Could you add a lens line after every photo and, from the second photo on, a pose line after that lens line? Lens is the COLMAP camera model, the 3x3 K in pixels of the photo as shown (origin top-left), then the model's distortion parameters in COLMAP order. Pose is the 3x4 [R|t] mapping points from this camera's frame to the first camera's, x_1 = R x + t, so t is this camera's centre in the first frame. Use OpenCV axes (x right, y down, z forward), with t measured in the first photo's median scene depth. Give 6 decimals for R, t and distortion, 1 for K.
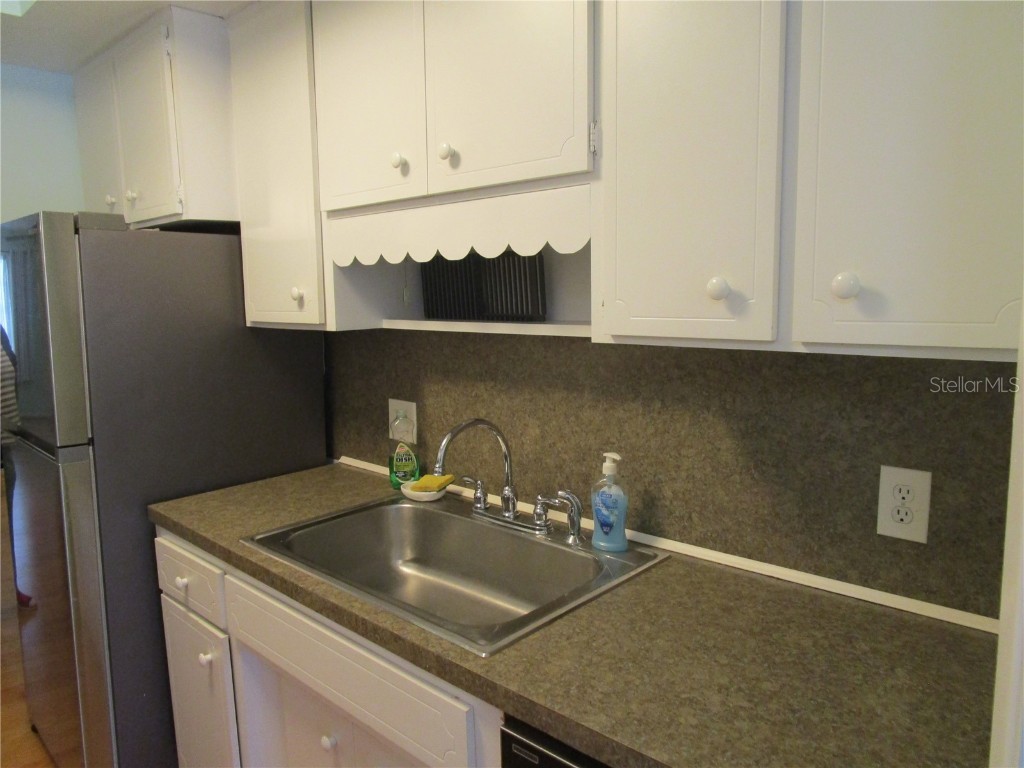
lens RADIAL K [[724.5, 0, 512.0], [0, 724.5, 384.0], [0, 0, 1]] dist [-0.025887, 0.014376]
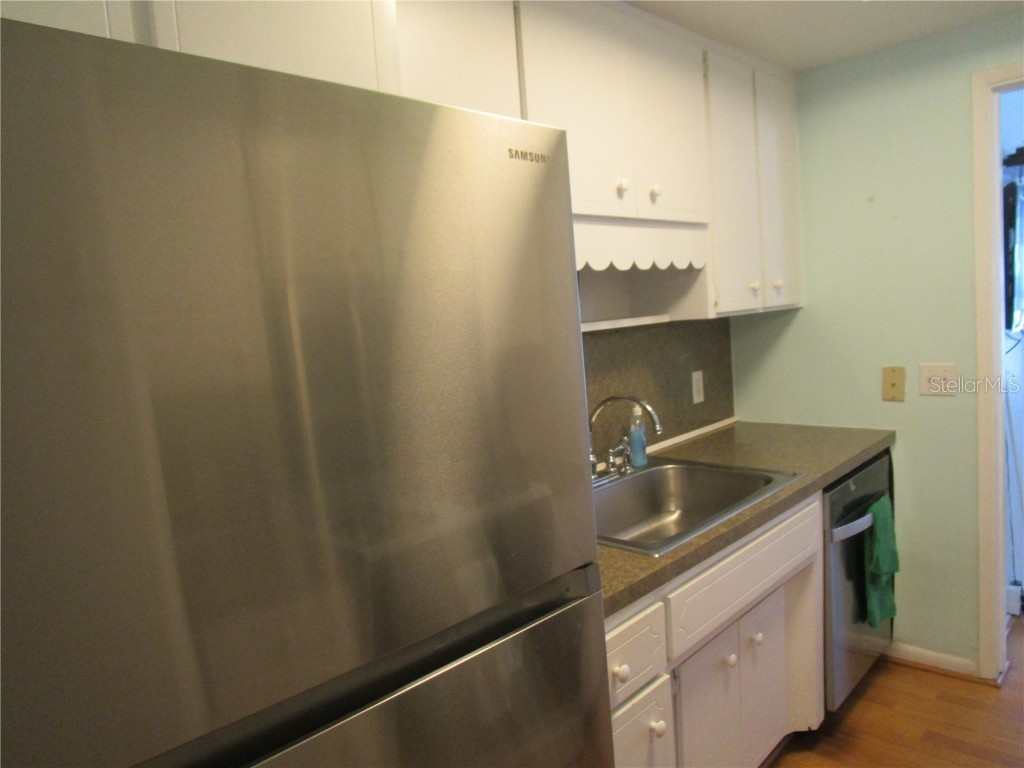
lens RADIAL K [[724.5, 0, 512.0], [0, 724.5, 384.0], [0, 0, 1]] dist [-0.025887, 0.014376]
pose [[0.005376, -0.085859, 0.996293, -1.464129], [0.203795, 0.975492, 0.082966, -0.128330], [-0.978999, 0.202593, 0.022742, 1.277738]]
